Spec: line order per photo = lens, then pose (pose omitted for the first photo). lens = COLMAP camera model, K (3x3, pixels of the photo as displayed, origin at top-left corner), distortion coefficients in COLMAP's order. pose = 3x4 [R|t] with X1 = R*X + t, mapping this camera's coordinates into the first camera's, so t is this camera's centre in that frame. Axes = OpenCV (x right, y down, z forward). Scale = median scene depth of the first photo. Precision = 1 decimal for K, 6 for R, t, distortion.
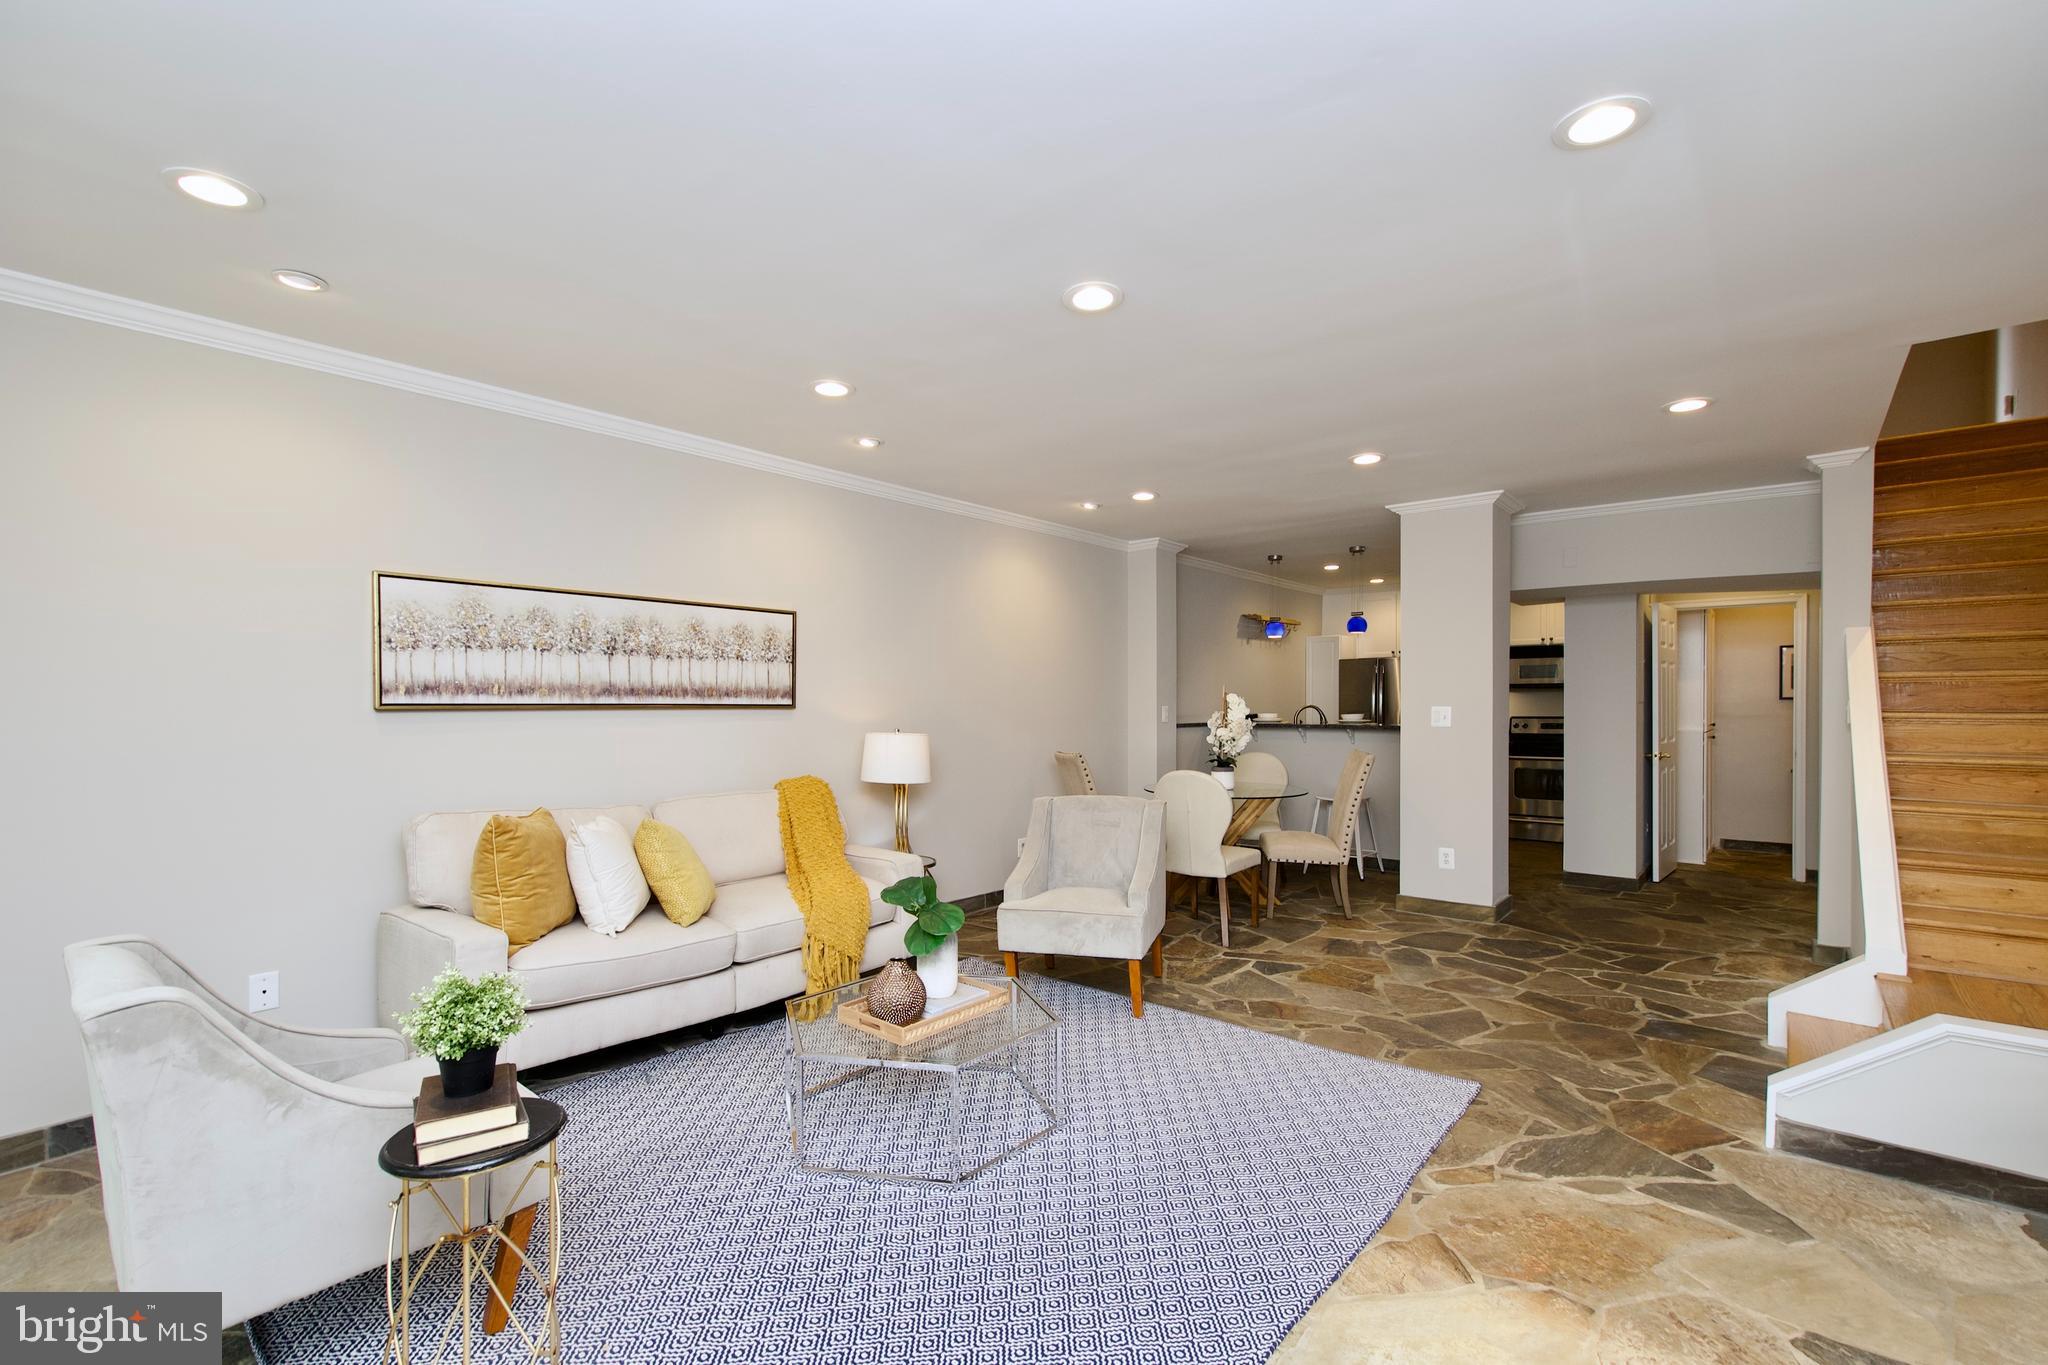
lens RADIAL K [[902.5, 0, 1030.0], [0, 902.5, 702.5], [0, 0, 1]] dist [0.011991, -0.005755]
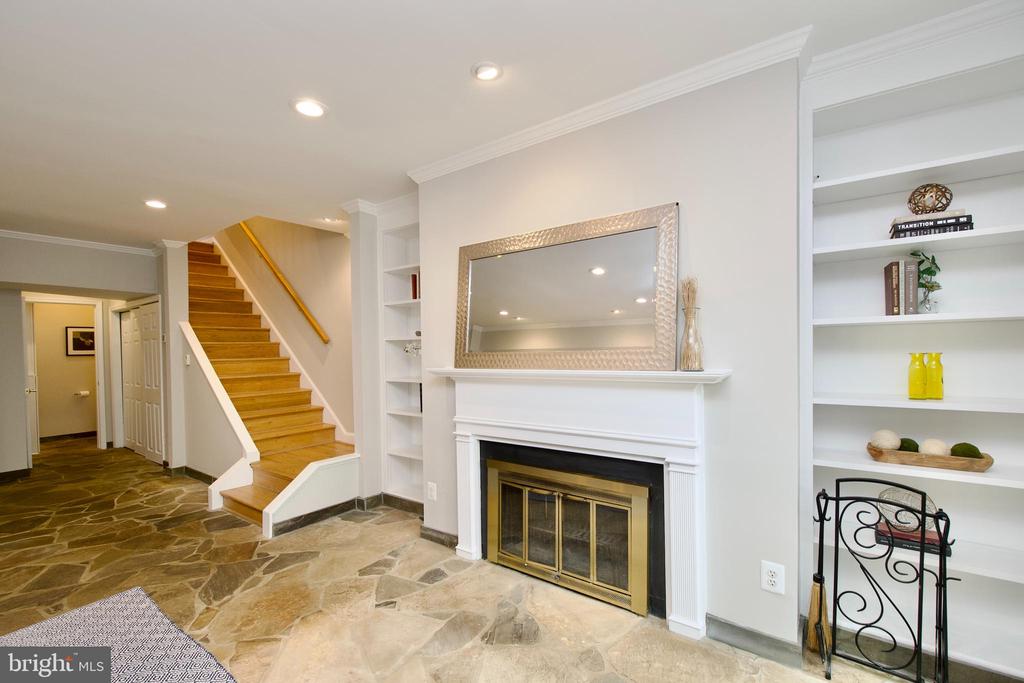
lens RADIAL K [[451.3, 0, 523.0], [0, 451.3, 355.8], [0, 0, 1]] dist [0.011991, -0.005755]
pose [[-0.062679, -0.015352, 0.997916, -0.304506], [0.018087, 0.999700, 0.016515, -0.004015], [-0.997870, 0.019085, -0.062382, 0.274974]]
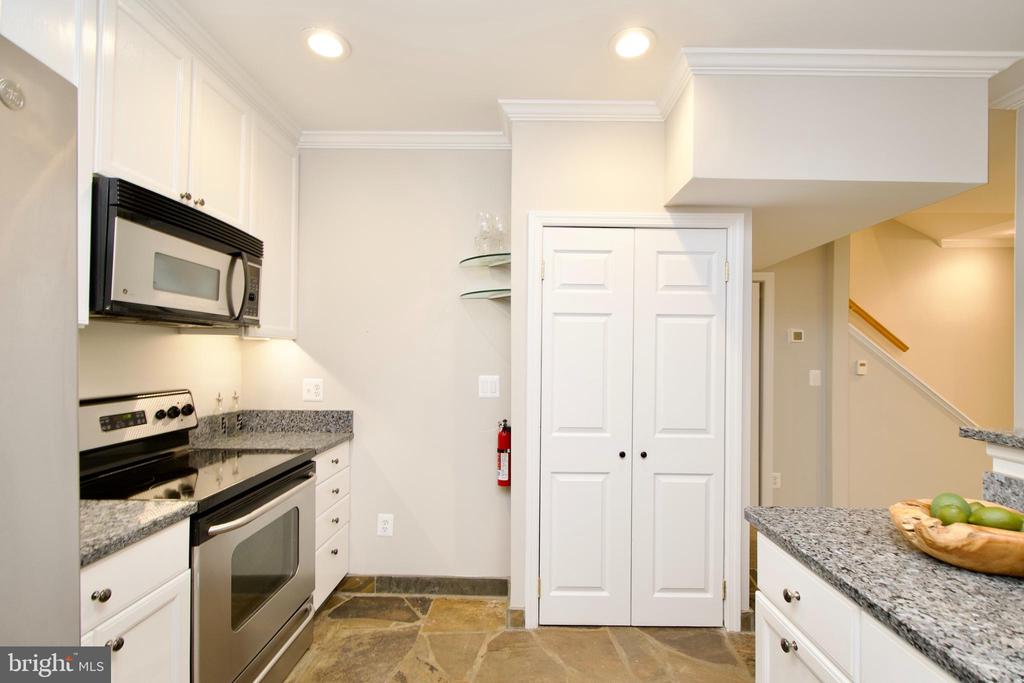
lens RADIAL K [[451.3, 0, 531.9], [0, 451.3, 348.5], [0, 0, 1]] dist [0.011991, -0.005755]
pose [[-0.639915, 0.001214, 0.768445, 0.732082], [-0.010301, 0.999895, -0.010158, -0.009836], [-0.768377, -0.014416, -0.639836, 2.276769]]
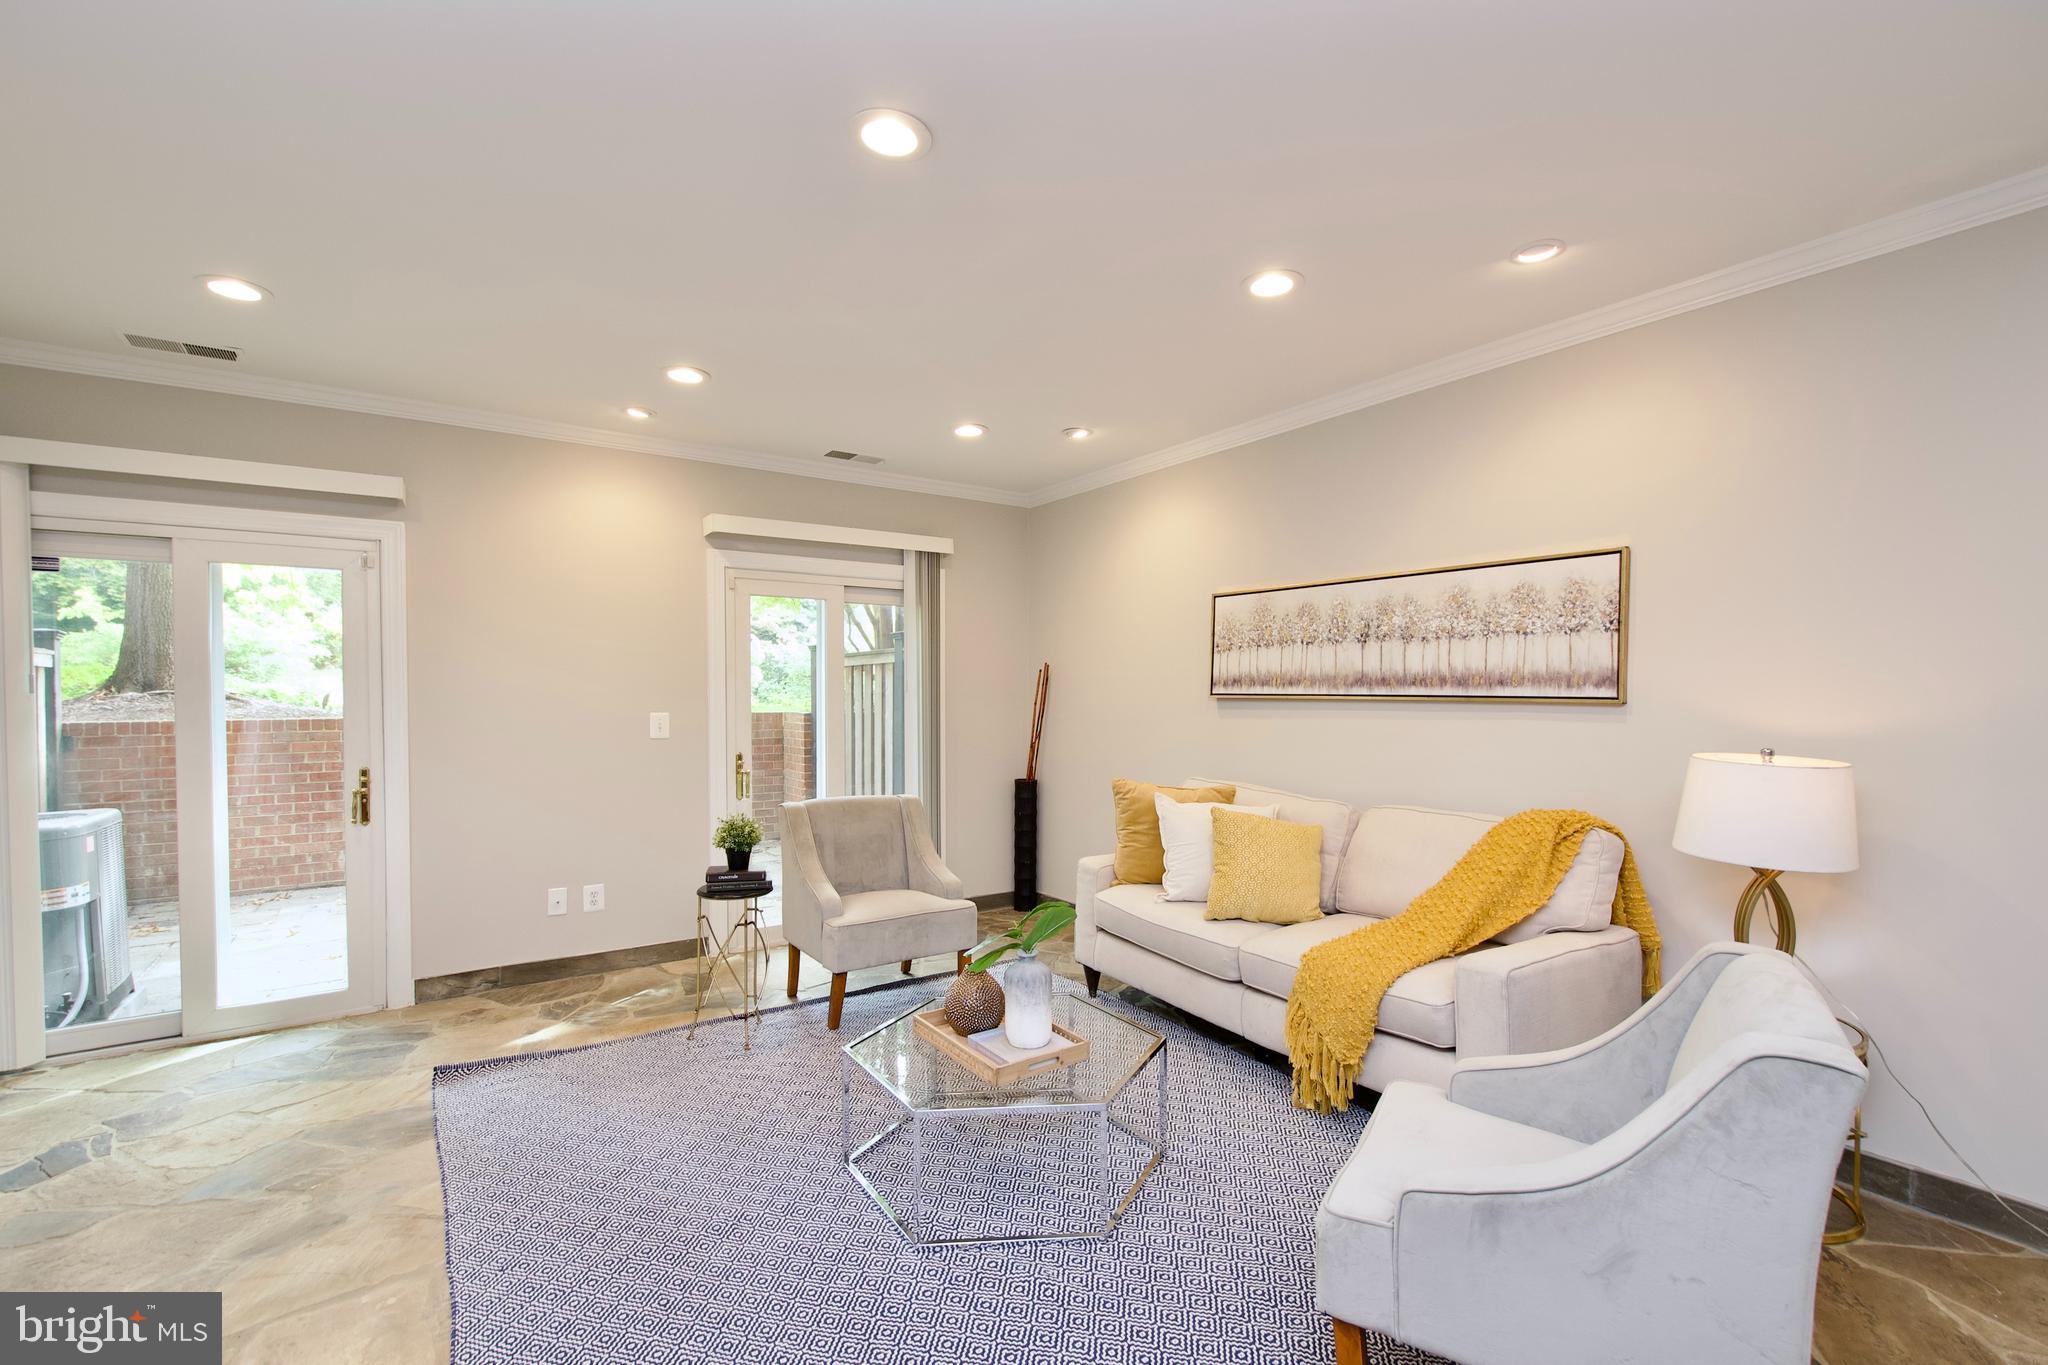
lens RADIAL K [[902.5, 0, 1038.0], [0, 902.5, 700.5], [0, 0, 1]] dist [0.011991, -0.005755]
pose [[-0.266443, 0.014162, -0.963747, 0.547797], [0.002085, 0.999898, 0.014117, -0.006675], [0.963848, 0.001752, -0.266446, 0.956144]]
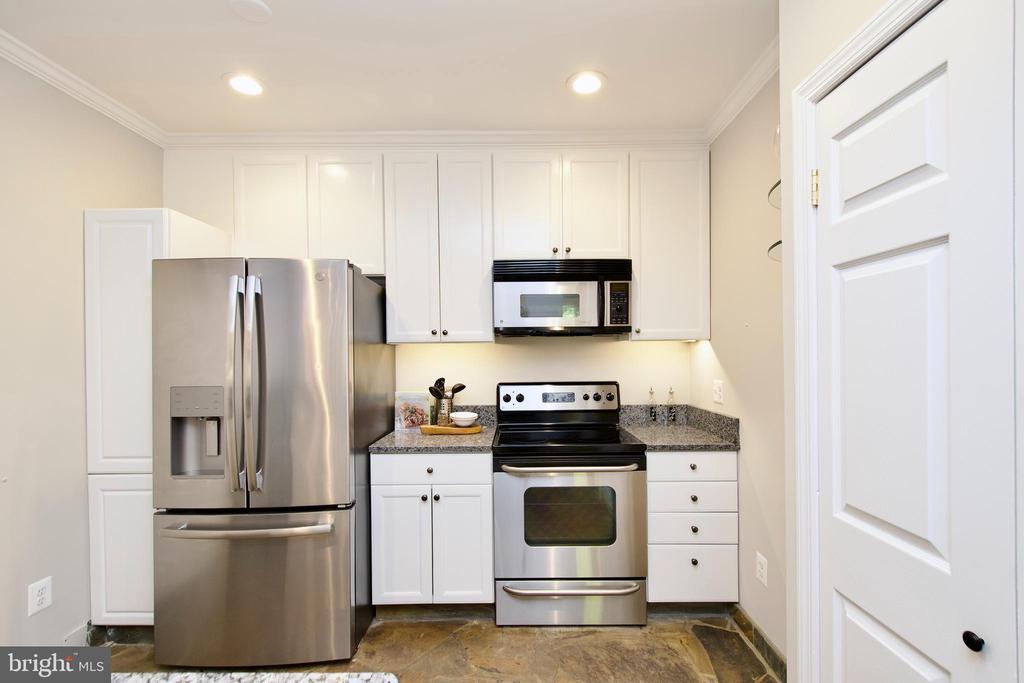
lens RADIAL K [[451.3, 0, 517.2], [0, 451.3, 349.7], [0, 0, 1]] dist [0.011991, -0.005755]
pose [[0.768791, -0.002767, 0.639494, 0.821616], [0.011528, 0.999888, -0.009533, -0.008949], [-0.639396, 0.014701, 0.768737, 1.793720]]
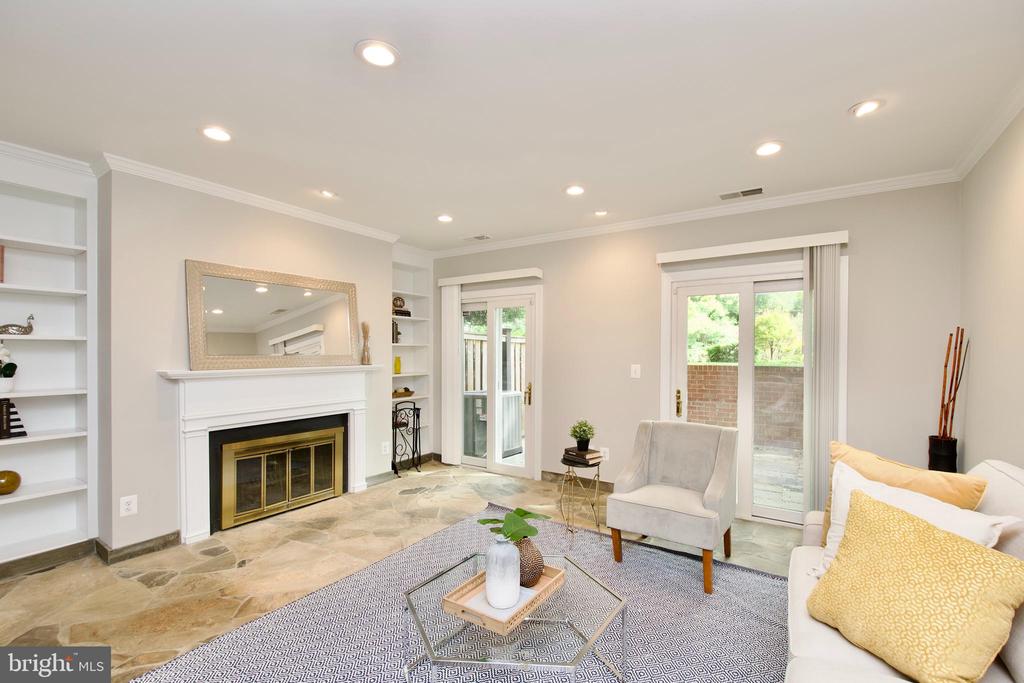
lens RADIAL K [[451.3, 0, 521.2], [0, 451.3, 352.6], [0, 0, 1]] dist [0.011991, -0.005755]
pose [[-0.993073, 0.001105, -0.117491, -0.044475], [0.000984, 0.999999, 0.001090, -0.005700], [0.117492, 0.000967, -0.993073, 1.238565]]
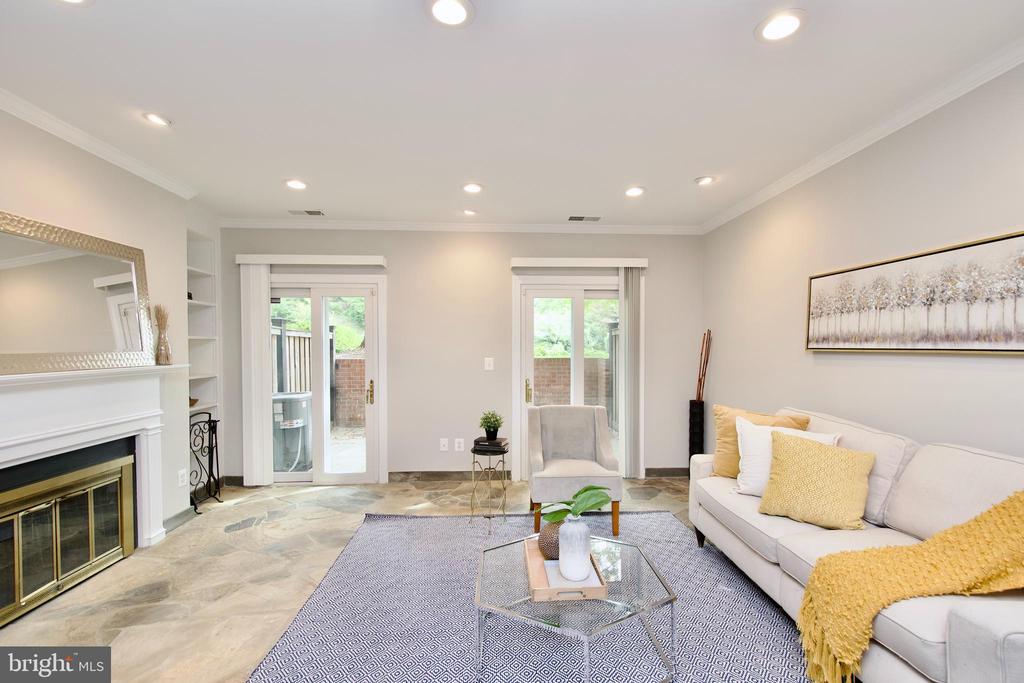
lens RADIAL K [[451.3, 0, 520.9], [0, 451.3, 351.7], [0, 0, 1]] dist [0.011991, -0.005755]
pose [[-0.727562, 0.011600, -0.685944, 0.306987], [0.004957, 0.999920, 0.011651, -0.004354], [0.686024, 0.005077, -0.727561, 1.099498]]
